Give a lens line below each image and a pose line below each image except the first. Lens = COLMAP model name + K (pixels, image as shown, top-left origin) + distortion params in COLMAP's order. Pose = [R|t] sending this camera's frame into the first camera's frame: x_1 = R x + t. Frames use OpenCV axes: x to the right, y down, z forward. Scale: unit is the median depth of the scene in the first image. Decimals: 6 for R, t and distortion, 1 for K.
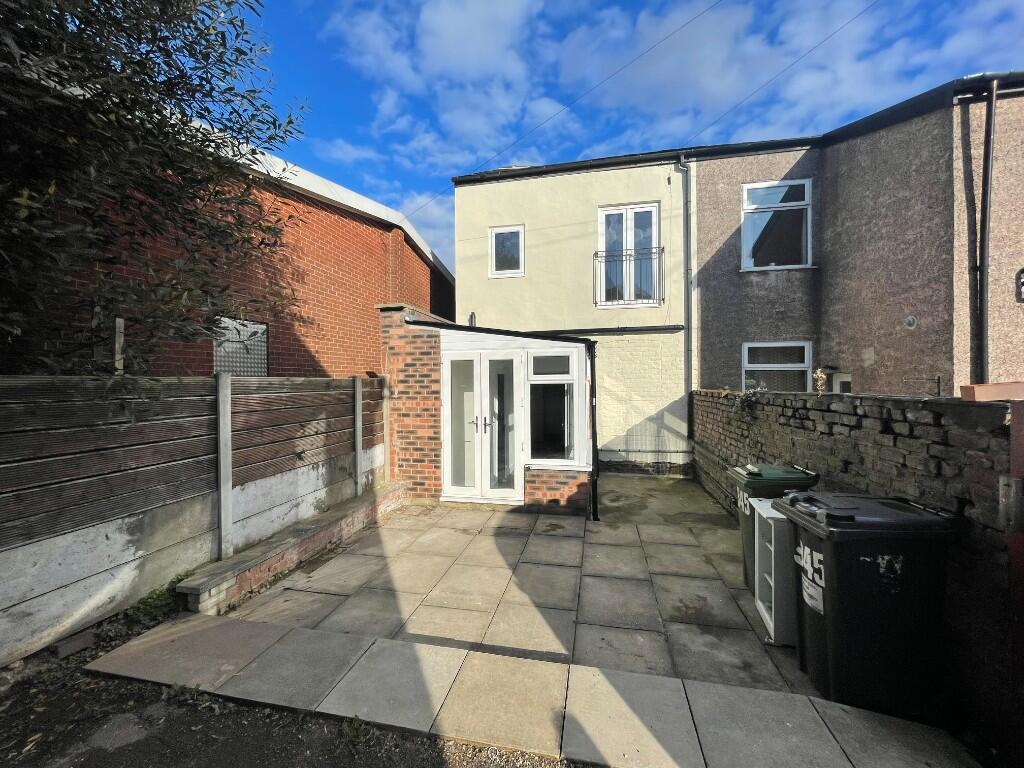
lens RADIAL K [[412.0, 0, 506.6], [0, 412.0, 383.7], [0, 0, 1]] dist [-0.004088, -0.000009]
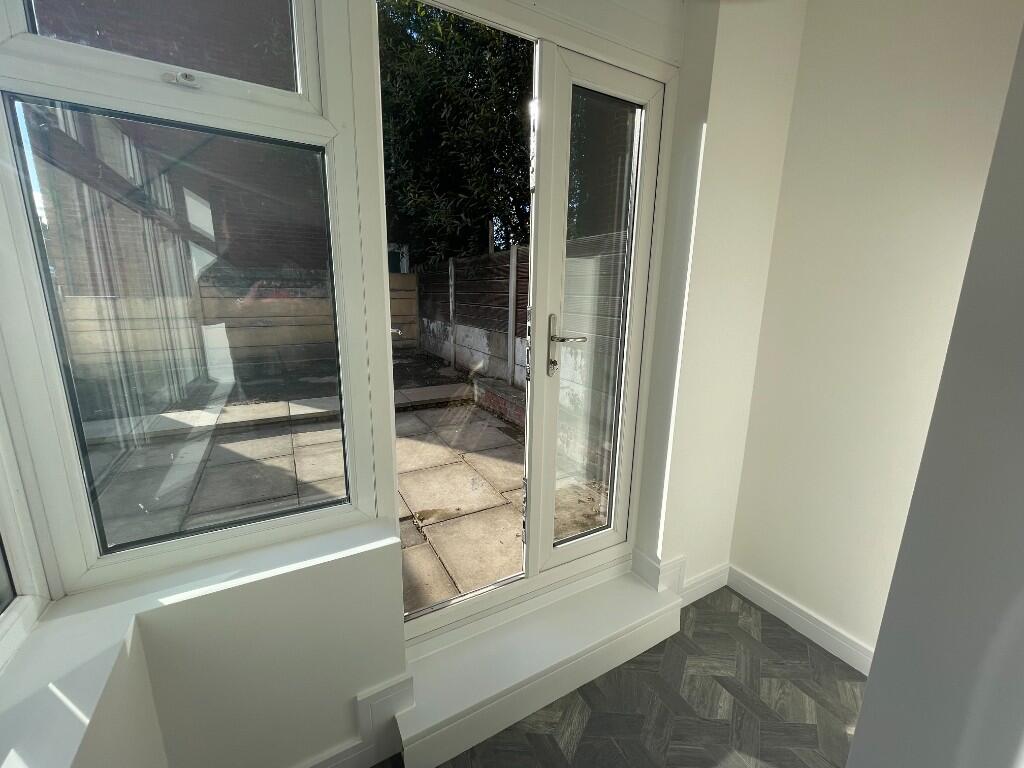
lens RADIAL K [[412.0, 0, 513.1], [0, 412.0, 381.6], [0, 0, 1]] dist [-0.004088, -0.000009]
pose [[-0.755533, 0.124068, -0.643255, 0.124939], [-0.022292, 0.976465, 0.214520, 0.068611], [0.654731, 0.176416, -0.734986, 1.224128]]
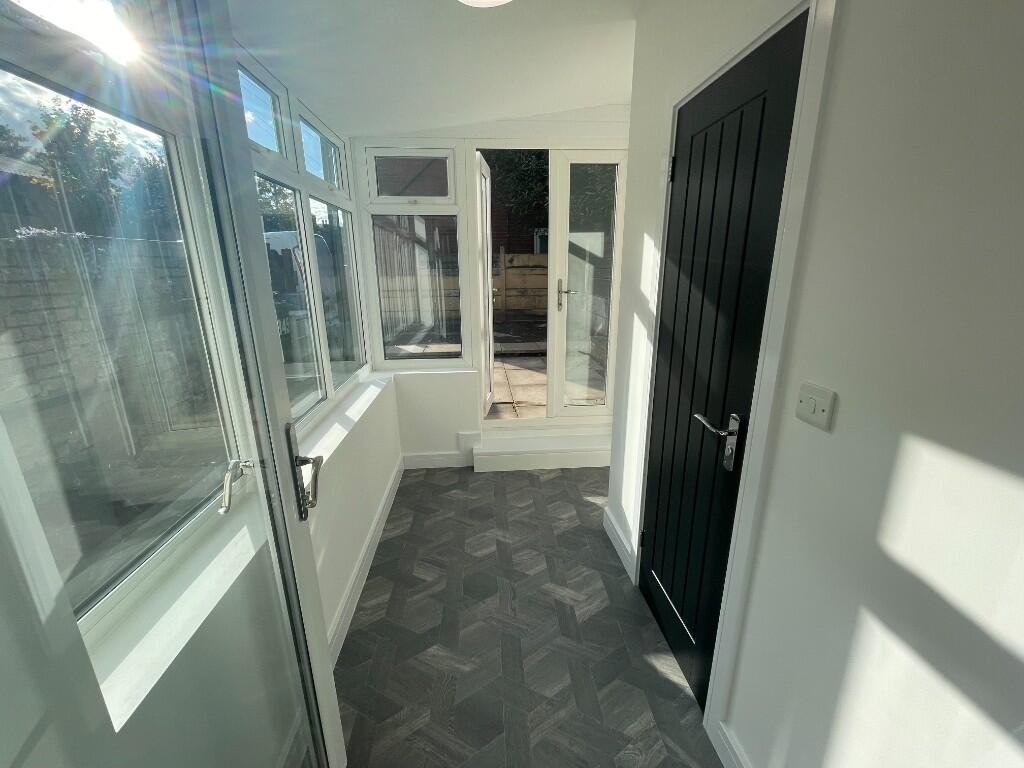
lens RADIAL K [[412.0, 0, 515.3], [0, 412.0, 383.6], [0, 0, 1]] dist [-0.004088, -0.000009]
pose [[-0.958553, 0.082865, -0.272597, 0.140700], [0.005090, 0.961599, 0.274412, 0.065685], [0.284868, 0.261651, -0.922165, 1.553383]]
